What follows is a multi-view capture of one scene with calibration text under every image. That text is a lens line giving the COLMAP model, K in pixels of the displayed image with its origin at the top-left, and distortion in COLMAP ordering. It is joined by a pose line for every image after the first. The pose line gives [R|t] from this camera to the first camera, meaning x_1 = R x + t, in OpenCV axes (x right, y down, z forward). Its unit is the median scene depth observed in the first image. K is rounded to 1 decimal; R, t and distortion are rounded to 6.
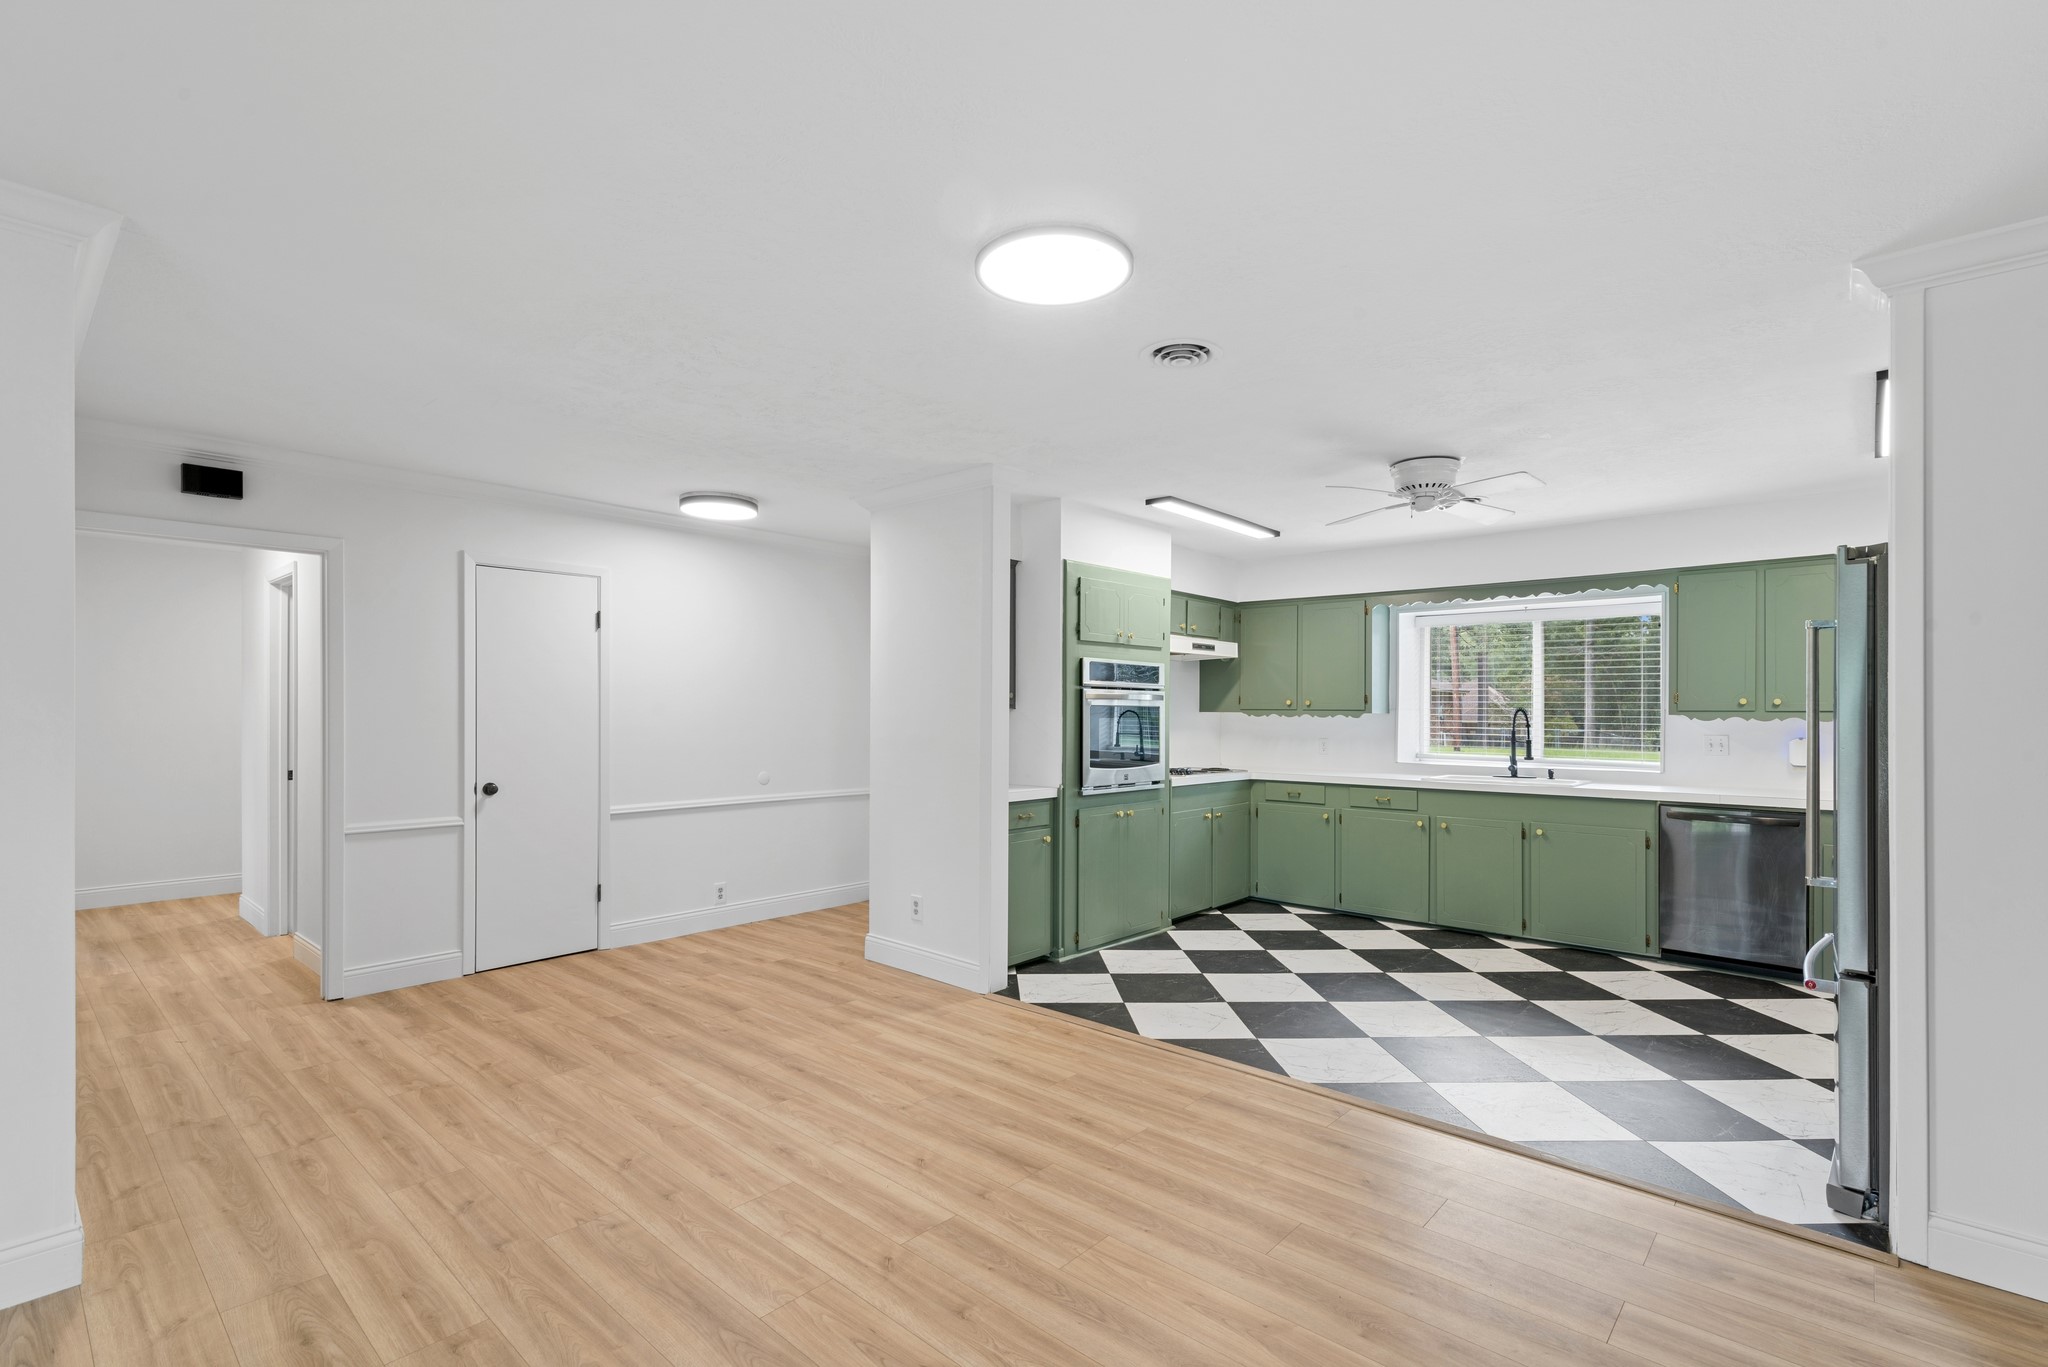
lens RADIAL K [[949.0, 0, 1029.3], [0, 949.0, 720.3], [0, 0, 1]] dist [0.003282, 0.000817]
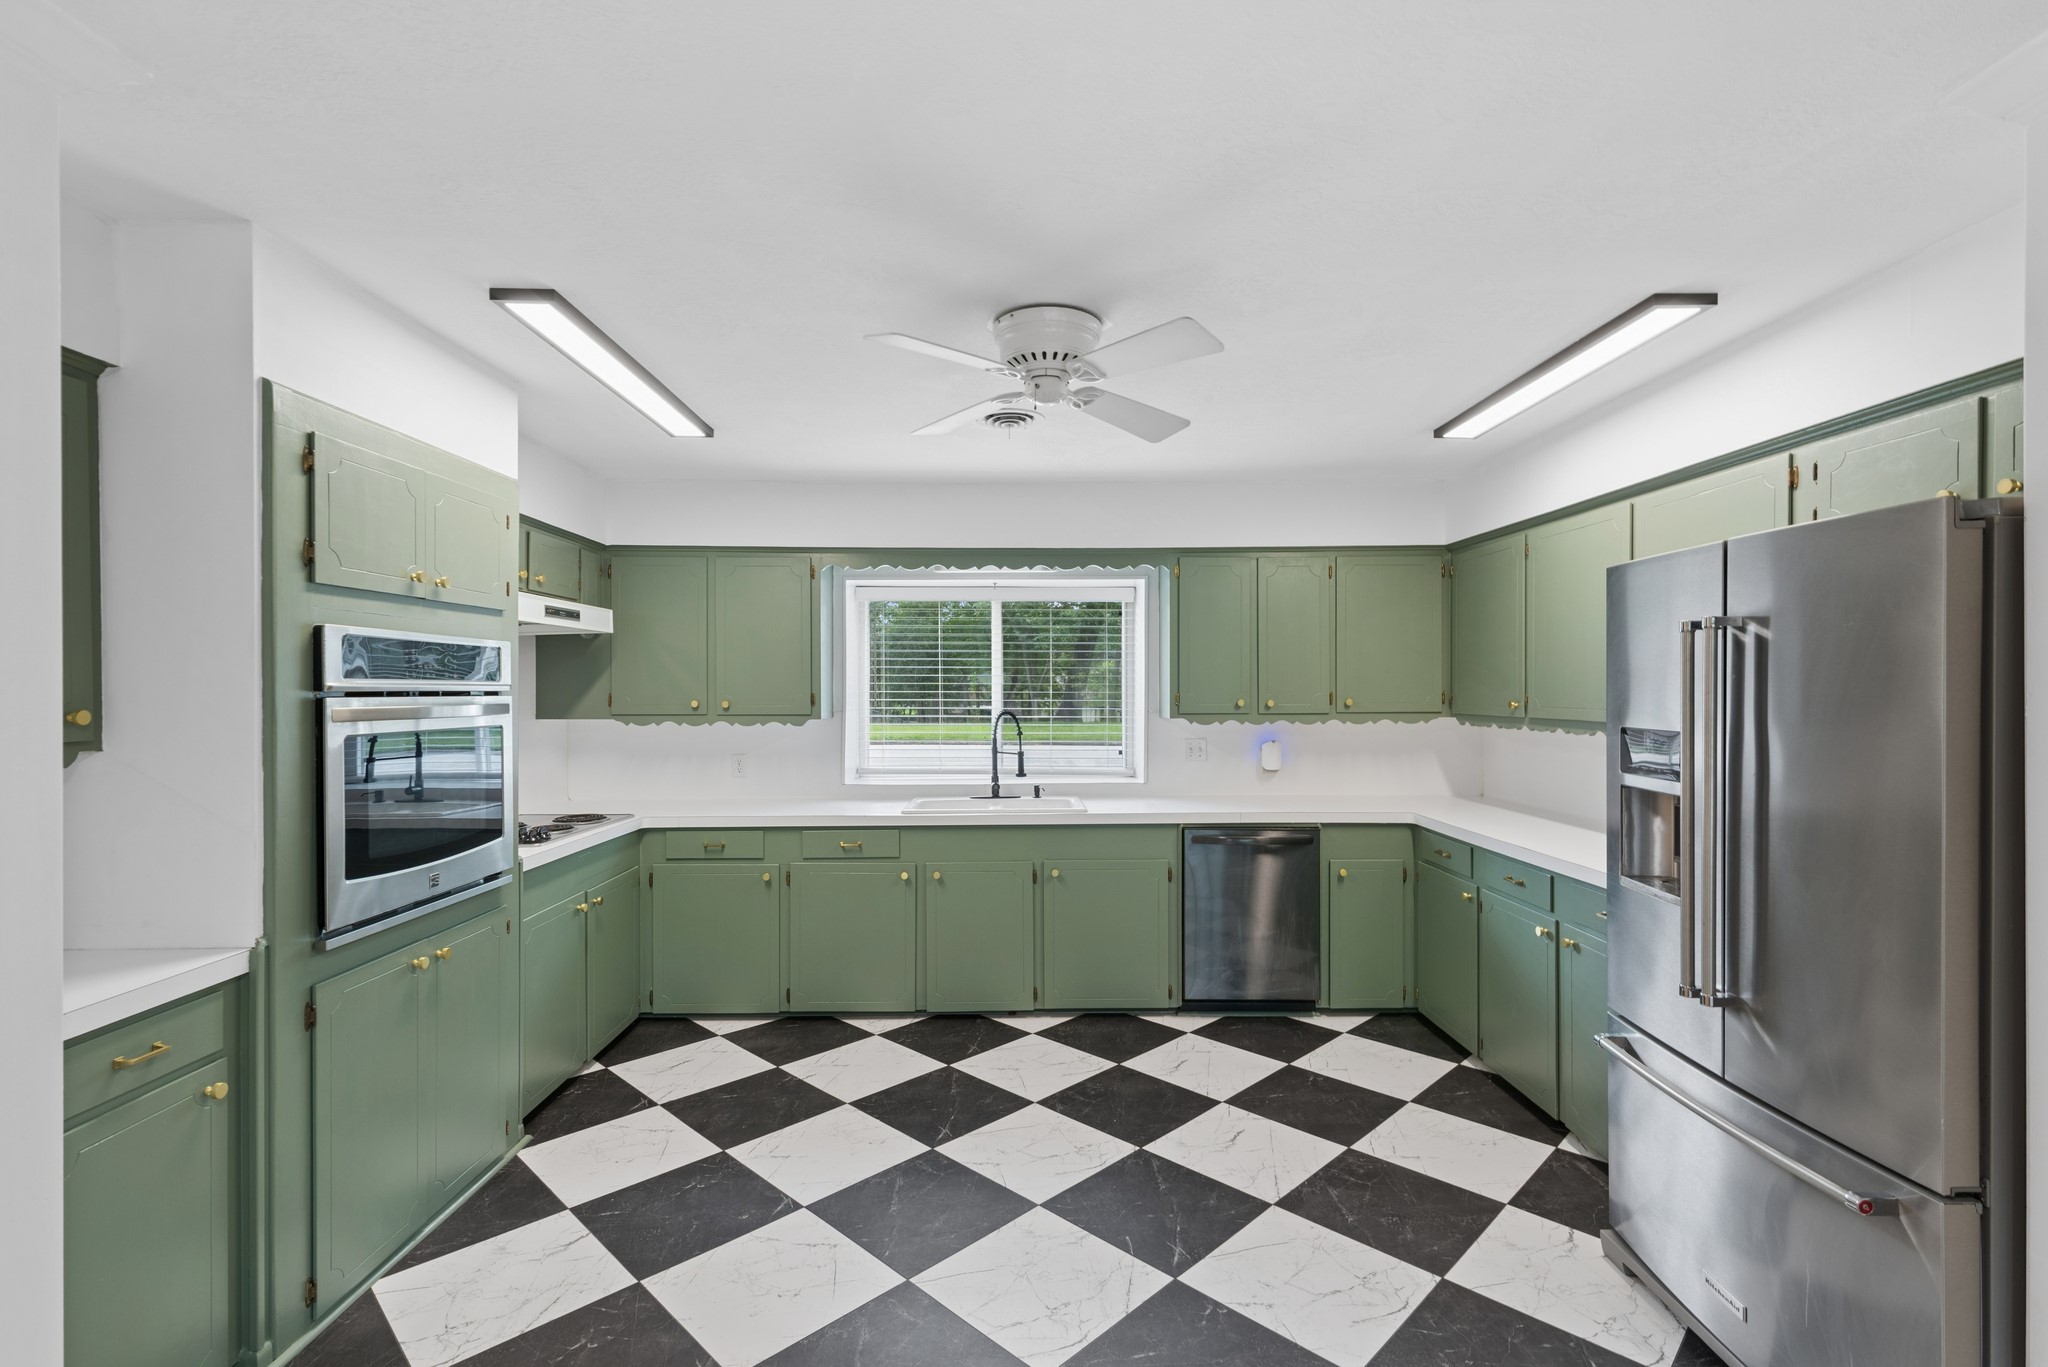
lens RADIAL K [[940.4, 0, 1026.0], [0, 940.4, 690.8], [0, 0, 1]] dist [0.000442, -0.000245]
pose [[0.738888, -0.007877, 0.673782, 0.004954], [0.011079, 0.999939, -0.000461, -0.030077], [-0.673737, 0.007806, 0.738930, 0.438210]]
